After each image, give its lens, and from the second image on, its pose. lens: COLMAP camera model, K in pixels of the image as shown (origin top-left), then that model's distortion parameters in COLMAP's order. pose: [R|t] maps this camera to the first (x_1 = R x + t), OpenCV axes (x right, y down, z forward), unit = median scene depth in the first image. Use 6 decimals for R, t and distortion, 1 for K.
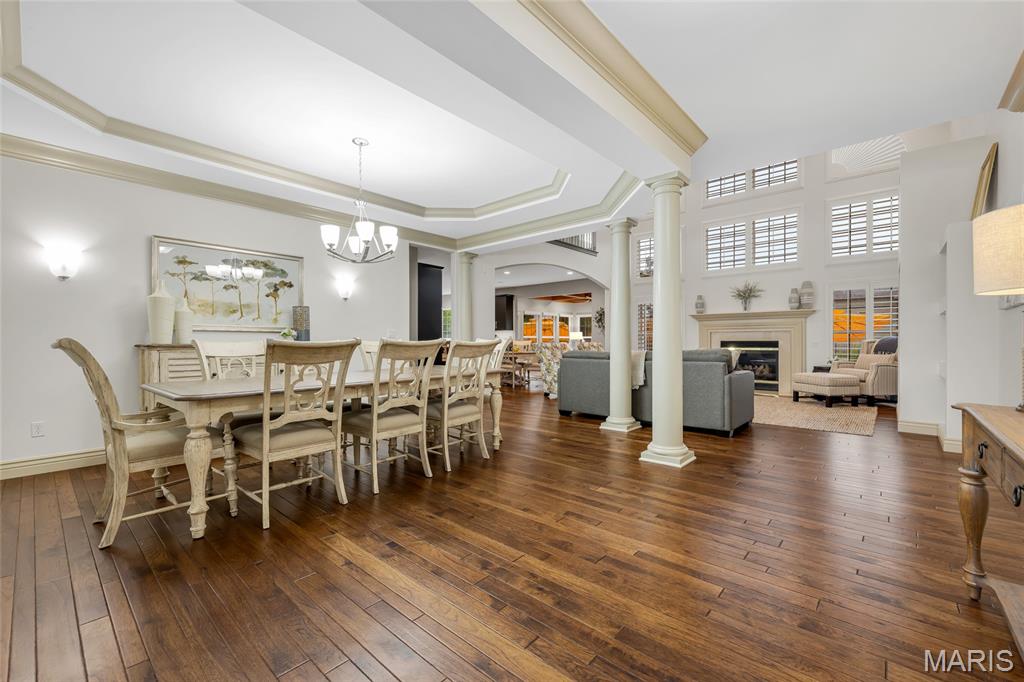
lens RADIAL K [[418.2, 0, 521.5], [0, 418.2, 345.4], [0, 0, 1]] dist [-0.000695, -0.000054]
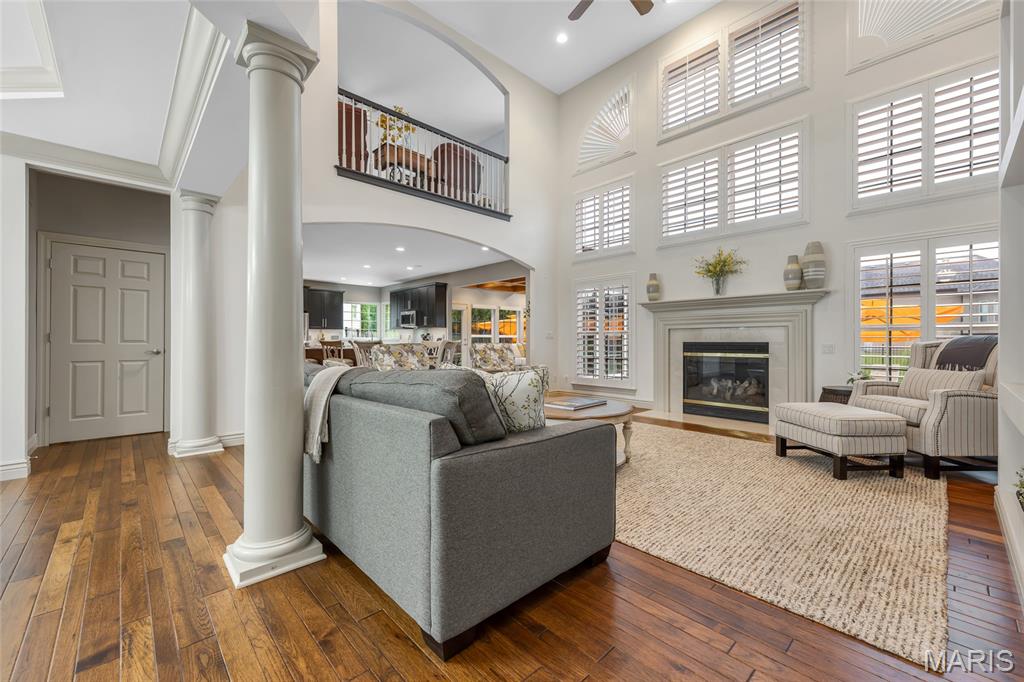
lens RADIAL K [[408.2, 0, 530.0], [0, 408.2, 343.7], [0, 0, 1]] dist [0.001936, 0.000281]
pose [[0.997135, 0.001449, -0.075627, 0.406789], [-0.001798, 0.999988, -0.004539, -0.007149], [0.075620, 0.004662, 0.997126, 0.490933]]
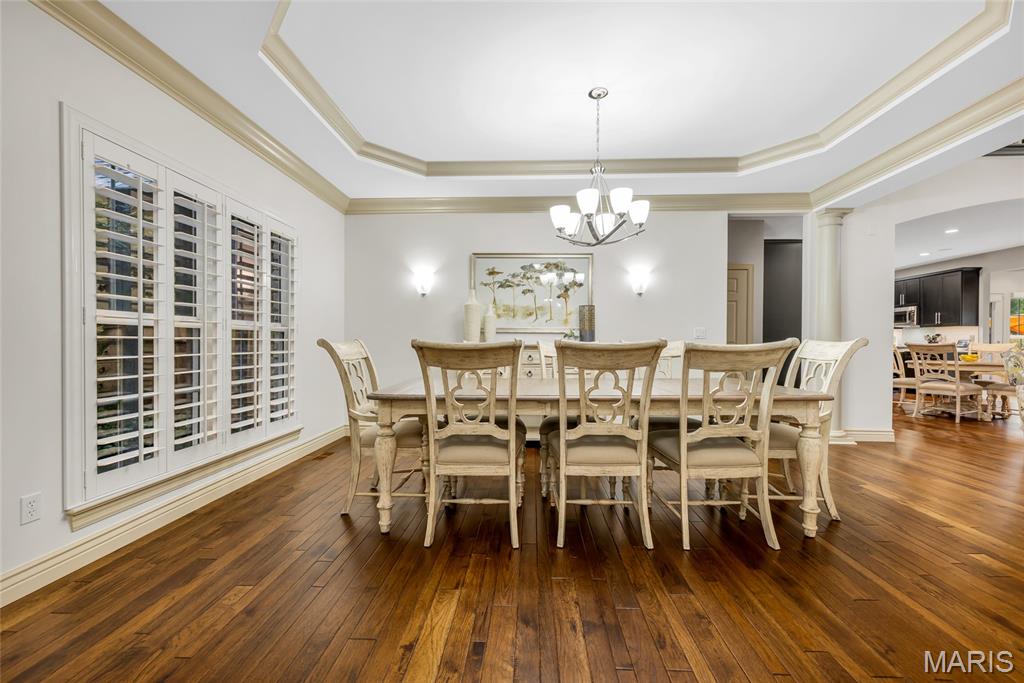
lens RADIAL K [[435.4, 0, 504.9], [0, 435.4, 340.8], [0, 0, 1]] dist [0.002293, 0.000234]
pose [[0.630079, -0.002692, -0.776526, 0.076194], [-0.012329, 0.999833, -0.013470, -0.000337], [0.776433, 0.018061, 0.629941, 0.177129]]
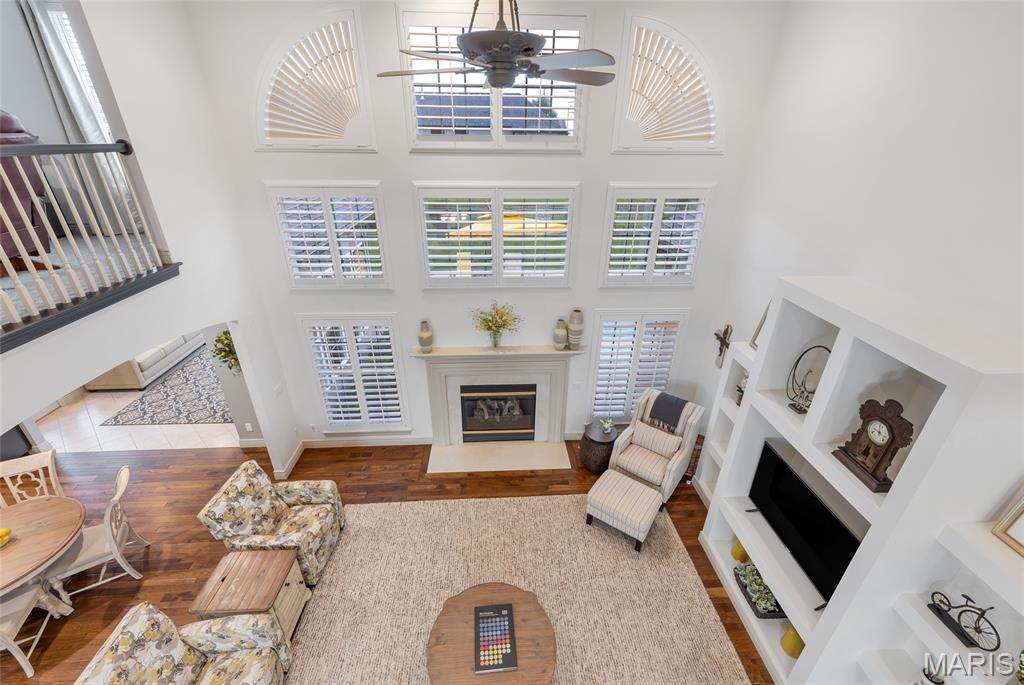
lens RADIAL K [[406.2, 0, 503.9], [0, 406.2, 333.2], [0, 0, 1]] dist [0.009700, -0.000045]
pose [[0.727653, -0.284704, 0.624071, 0.224318], [0.001132, 0.910294, 0.413960, -0.486088], [-0.685944, -0.300513, 0.662701, 0.798866]]
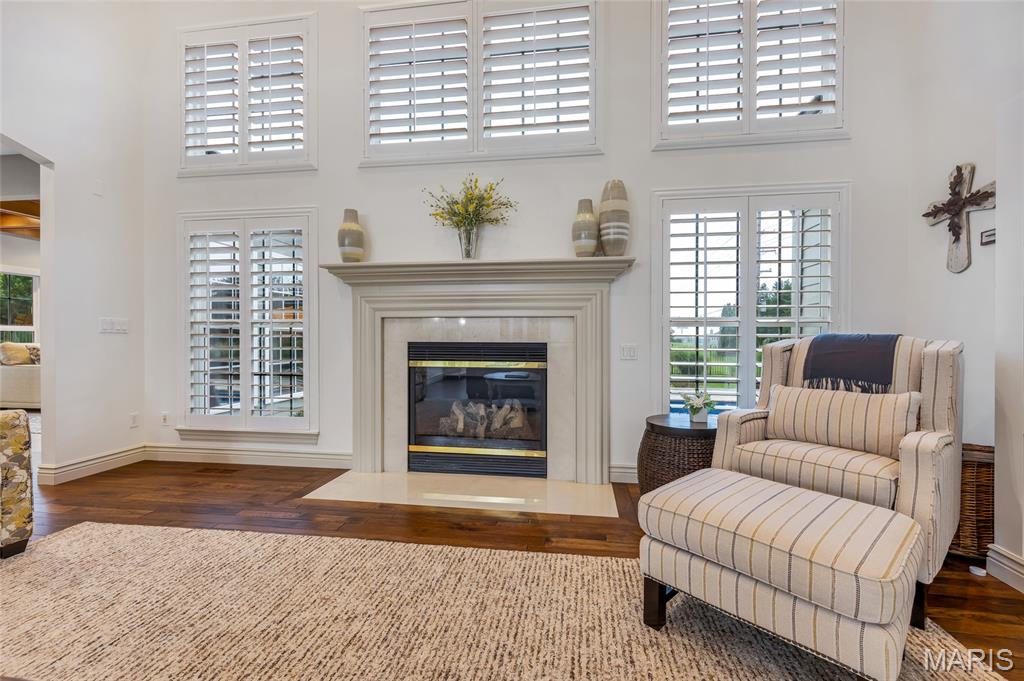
lens RADIAL K [[412.4, 0, 512.0], [0, 412.4, 340.5], [0, 0, 1]] dist [0.007422, -0.000081]
pose [[0.845368, -0.002433, 0.534179, 0.516682], [0.002726, 0.999996, 0.000242, -0.016957], [-0.534177, 0.001251, 0.845371, 0.930841]]
